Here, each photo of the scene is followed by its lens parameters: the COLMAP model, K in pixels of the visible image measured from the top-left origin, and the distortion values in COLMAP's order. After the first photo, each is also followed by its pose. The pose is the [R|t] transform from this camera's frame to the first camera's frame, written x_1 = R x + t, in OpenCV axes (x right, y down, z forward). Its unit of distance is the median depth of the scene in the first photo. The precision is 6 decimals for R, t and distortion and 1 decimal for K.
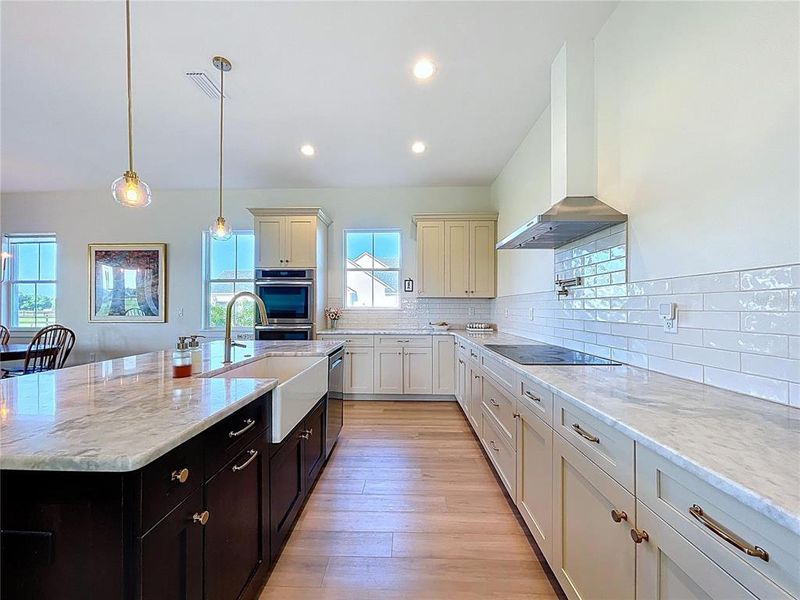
lens RADIAL K [[326.2, 0, 397.8], [0, 326.2, 301.9], [0, 0, 1]] dist [0.000934, -0.000532]
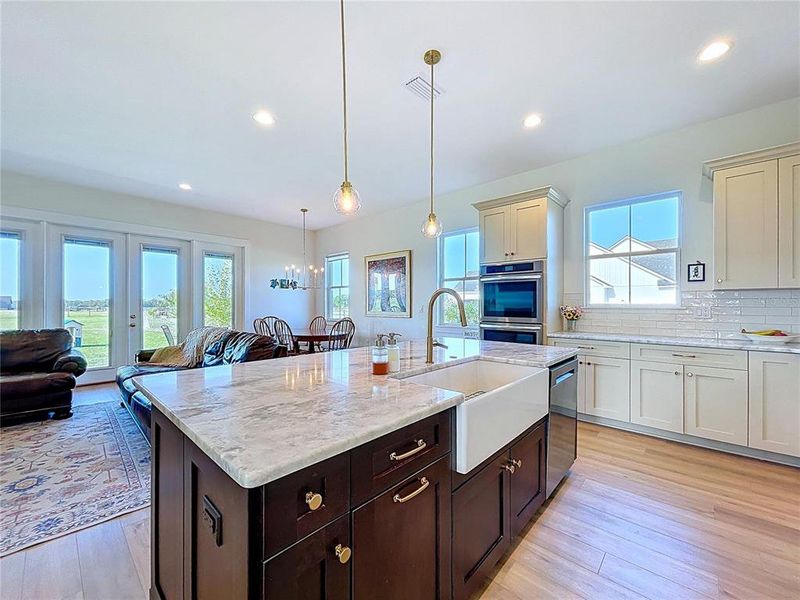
lens RADIAL K [[326.2, 0, 391.4], [0, 326.2, 304.8], [0, 0, 1]] dist [0.000934, -0.000532]
pose [[0.747678, 0.000591, -0.664061, 0.011733], [0.010439, 0.999866, 0.012644, 0.001242], [0.663980, -0.016386, 0.747571, 0.097425]]
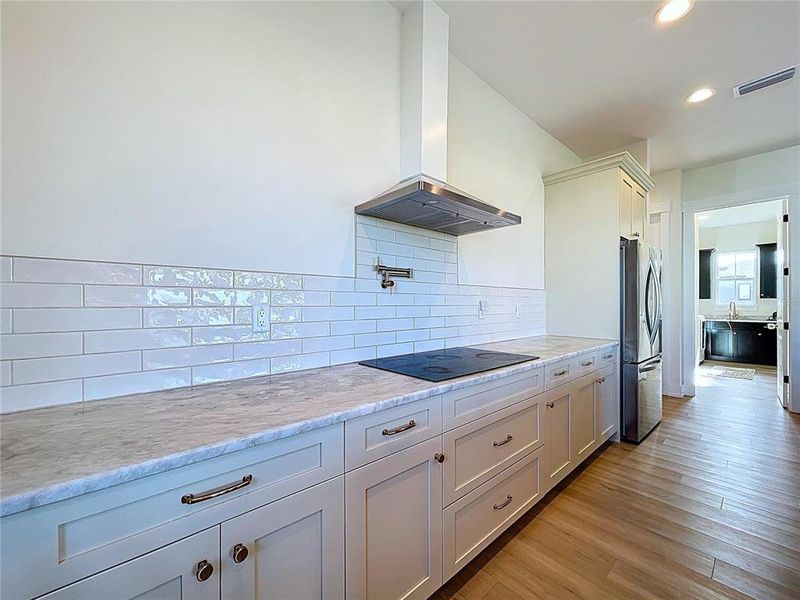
lens RADIAL K [[326.2, 0, 397.9], [0, 326.2, 303.5], [0, 0, 1]] dist [0.000934, -0.000532]
pose [[-0.691119, 0.000801, 0.722740, -0.030155], [-0.011544, 0.999860, -0.012147, 0.015578], [-0.722649, -0.016738, -0.691013, 0.901411]]
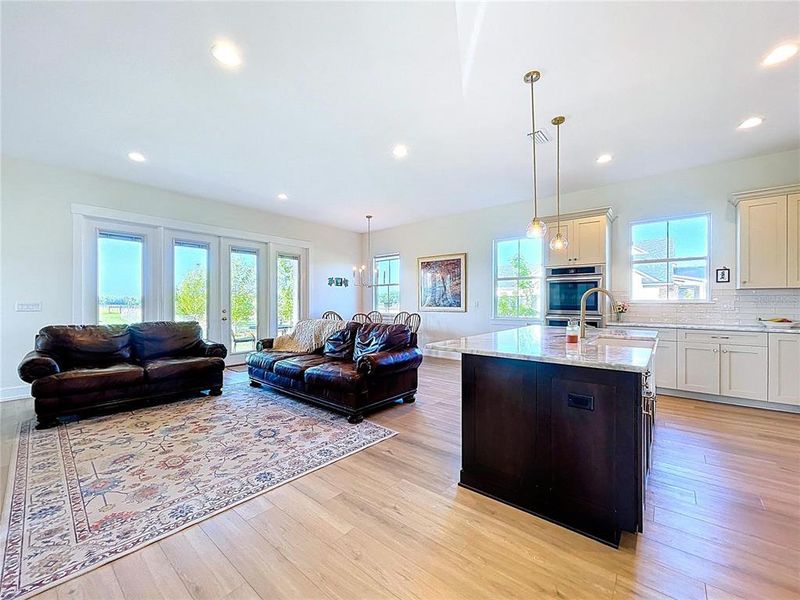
lens RADIAL K [[326.2, 0, 391.4], [0, 326.2, 302.9], [0, 0, 1]] dist [0.000934, -0.000532]
pose [[0.781609, 0.003121, -0.623761, -0.133217], [0.009577, 0.999810, 0.017003, 0.000489], [0.623695, -0.019263, 0.781430, -0.284838]]
